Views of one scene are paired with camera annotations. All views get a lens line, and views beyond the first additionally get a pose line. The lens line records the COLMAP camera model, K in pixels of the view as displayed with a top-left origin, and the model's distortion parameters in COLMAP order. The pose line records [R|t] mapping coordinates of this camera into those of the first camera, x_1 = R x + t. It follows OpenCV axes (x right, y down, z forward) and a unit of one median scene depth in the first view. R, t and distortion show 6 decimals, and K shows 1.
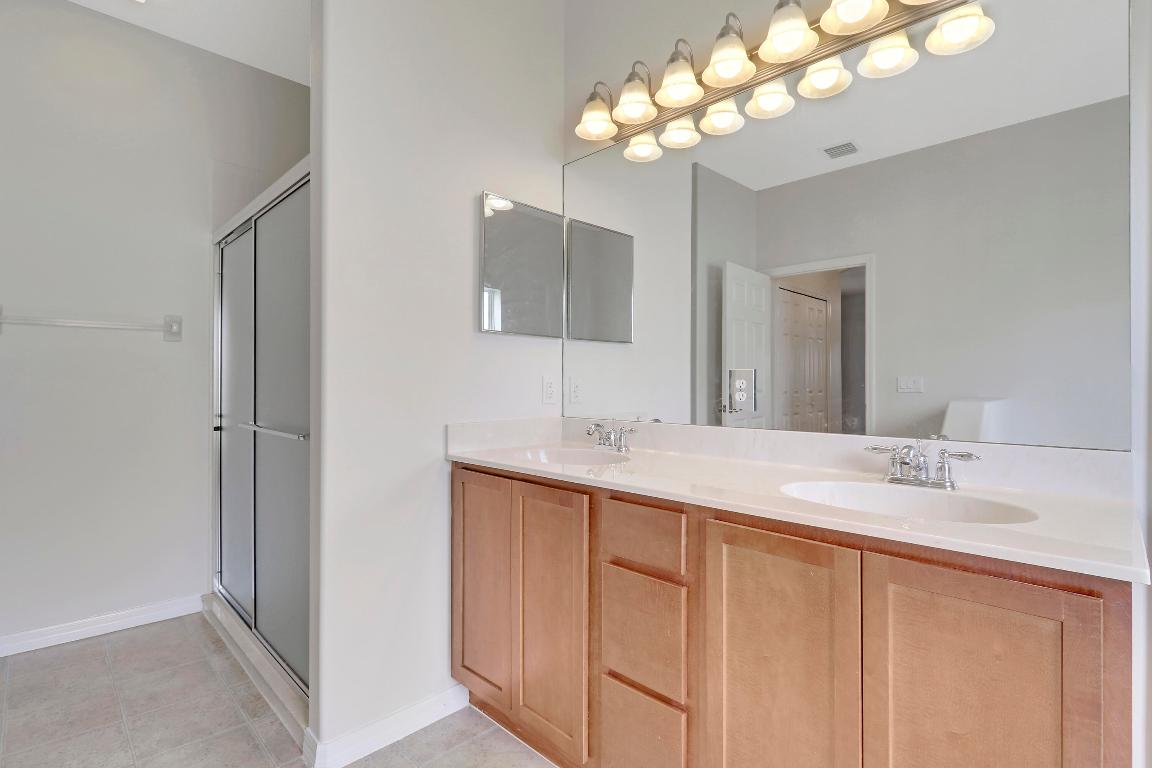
lens RADIAL K [[533.1, 0, 580.7], [0, 533.1, 378.4], [0, 0, 1]] dist [0.001760, -0.013127]
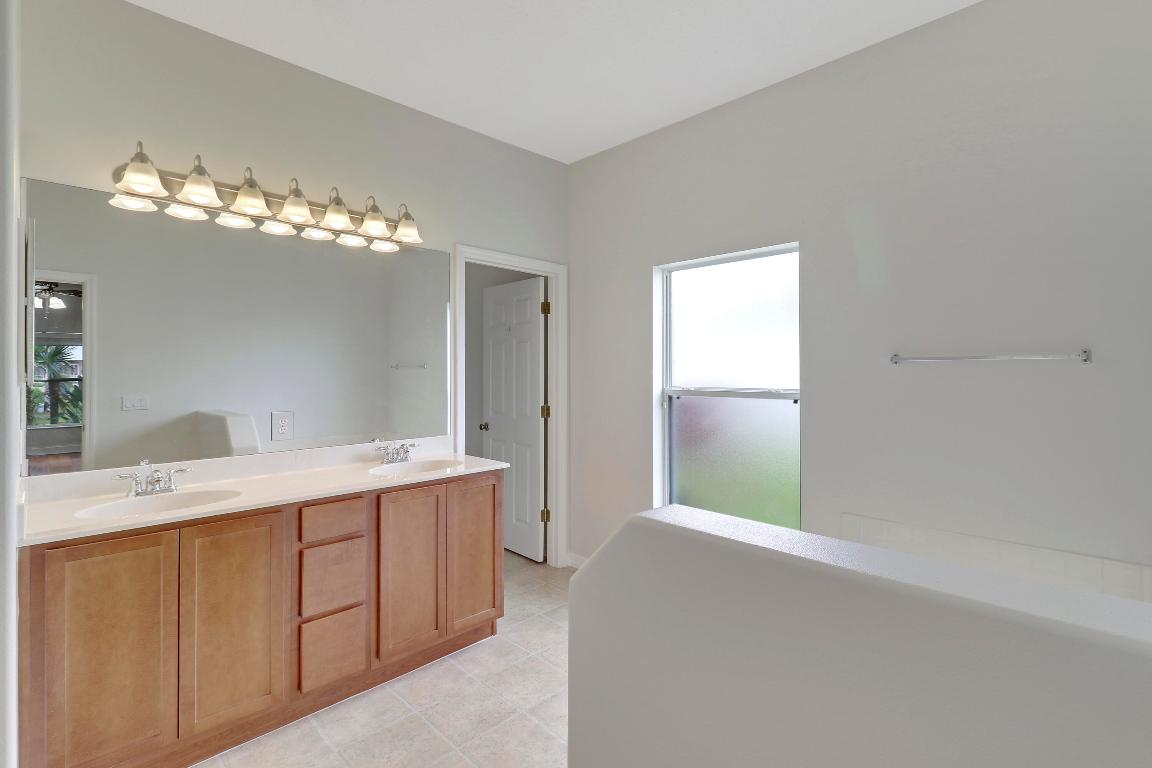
lens RADIAL K [[533.1, 0, 580.7], [0, 533.1, 378.4], [0, 0, 1]] dist [0.001760, -0.013127]
pose [[0.027030, -0.012748, 0.999553, -1.479326], [0.002781, 0.999916, 0.012678, -0.165661], [-0.999631, 0.002438, 0.027063, 0.172280]]
